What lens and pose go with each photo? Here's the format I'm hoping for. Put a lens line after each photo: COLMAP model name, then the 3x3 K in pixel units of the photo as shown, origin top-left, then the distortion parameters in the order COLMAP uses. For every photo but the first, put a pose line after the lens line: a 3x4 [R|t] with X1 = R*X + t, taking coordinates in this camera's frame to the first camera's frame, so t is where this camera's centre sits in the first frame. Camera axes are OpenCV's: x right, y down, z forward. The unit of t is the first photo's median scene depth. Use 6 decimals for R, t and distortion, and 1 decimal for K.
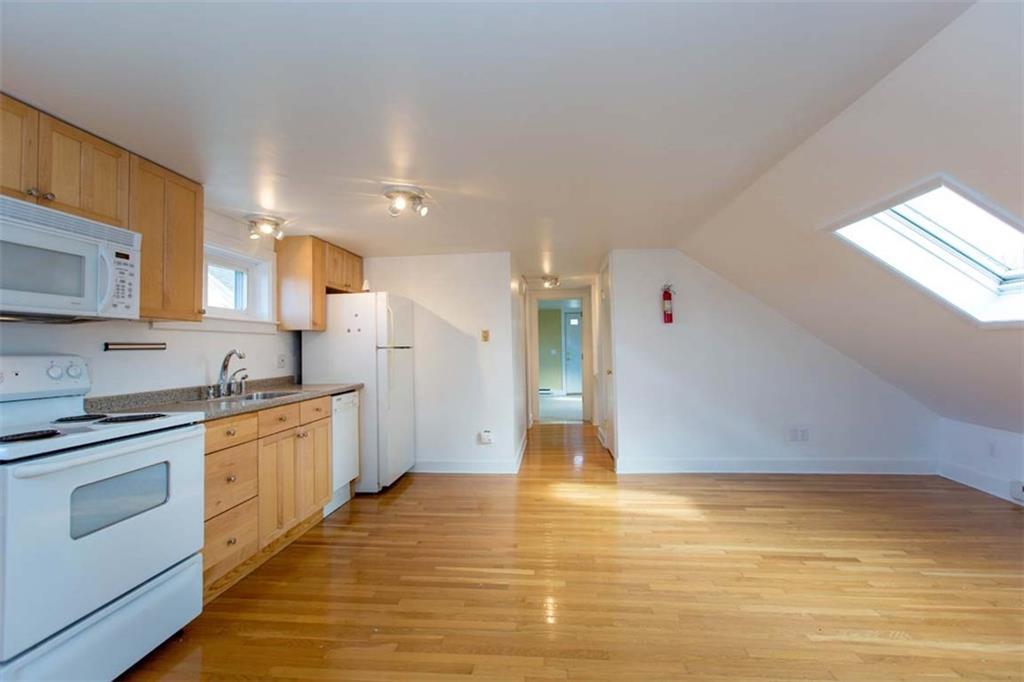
lens RADIAL K [[456.9, 0, 508.9], [0, 456.9, 332.8], [0, 0, 1]] dist [0.001637, 0.000283]
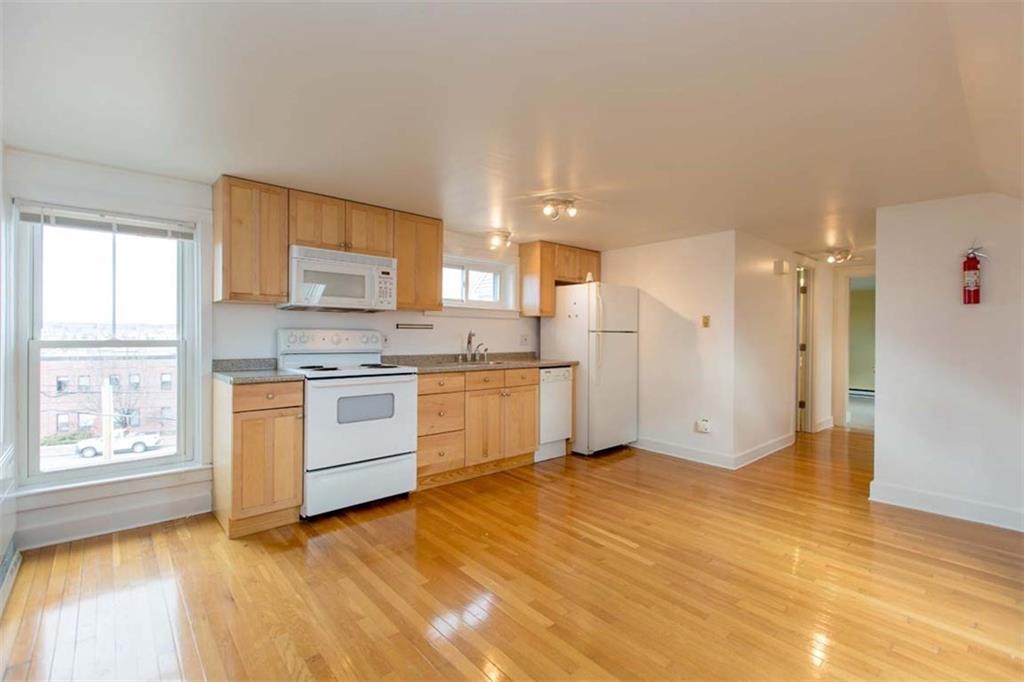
lens RADIAL K [[444.3, 0, 512.0], [0, 444.3, 341.0], [0, 0, 1]] dist [0.000738, 0.000212]
pose [[0.731951, 0.035239, -0.680445, 0.427195], [-0.000879, 0.998710, 0.050776, 0.000576], [0.681357, -0.036568, 0.731038, 0.061322]]
